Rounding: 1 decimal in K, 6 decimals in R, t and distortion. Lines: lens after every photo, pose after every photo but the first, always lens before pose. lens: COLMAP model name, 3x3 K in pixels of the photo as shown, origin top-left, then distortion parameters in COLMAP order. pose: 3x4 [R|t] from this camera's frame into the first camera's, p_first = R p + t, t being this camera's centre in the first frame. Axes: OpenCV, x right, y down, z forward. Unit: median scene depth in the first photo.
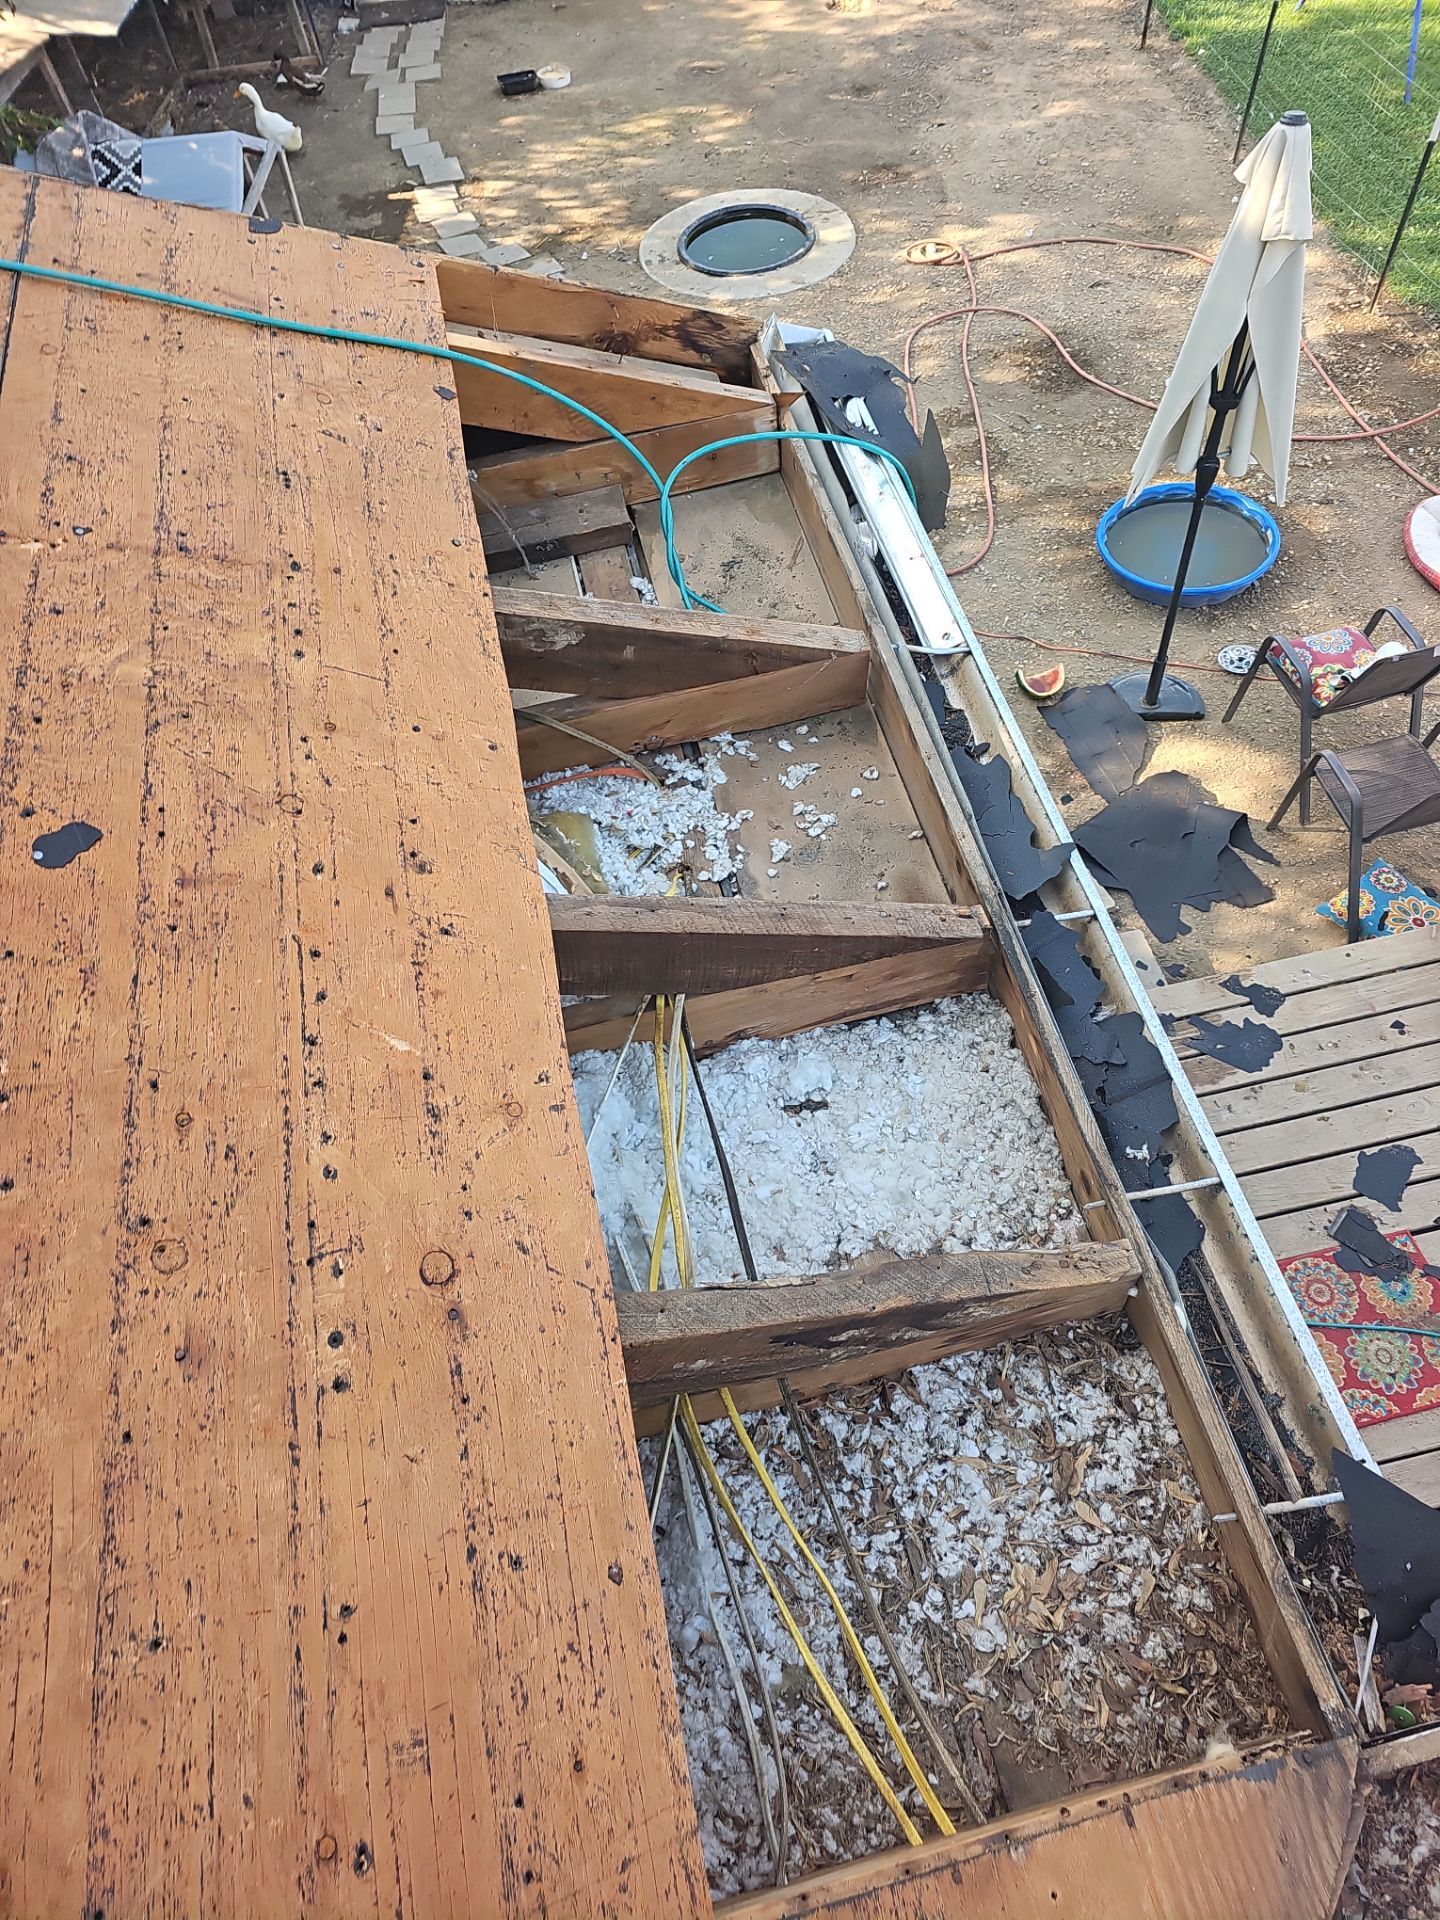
lens RADIAL K [[1271.3, 0, 729.8], [0, 1271.3, 963.7], [0, 0, 1]] dist [0.048450, -0.037510]
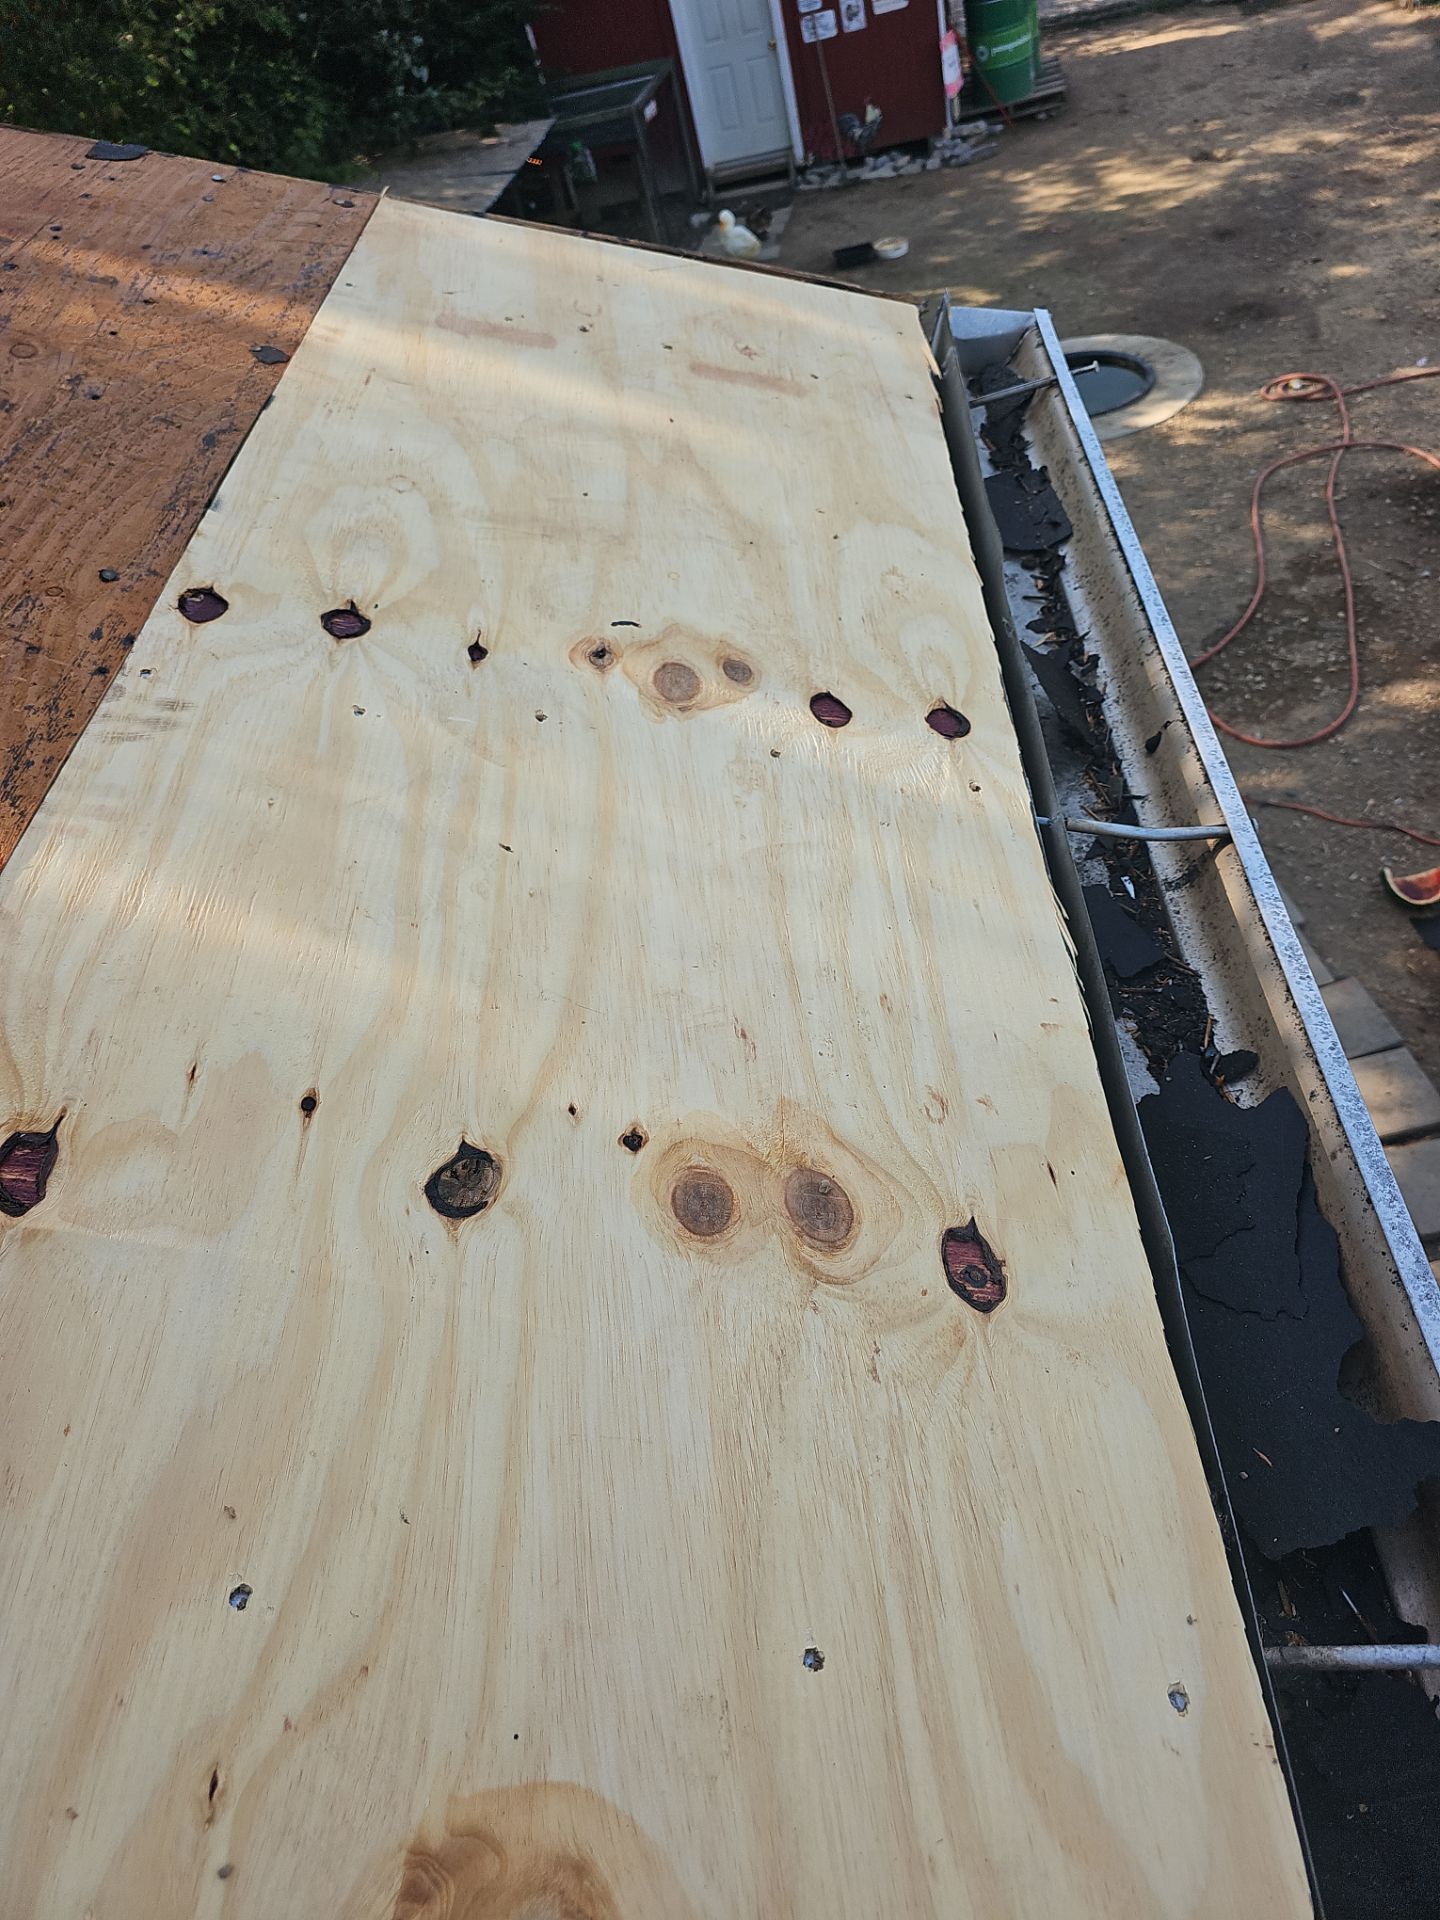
lens RADIAL K [[1318.0, 0, 720.0], [0, 1318.0, 960.0], [0, 0, 1]] dist [0.005515, -0.002338]
pose [[0.966570, 0.072639, -0.245897, 0.030738], [-0.105275, 0.986896, -0.122281, -0.029404], [0.233793, 0.144080, 0.961552, 0.122050]]
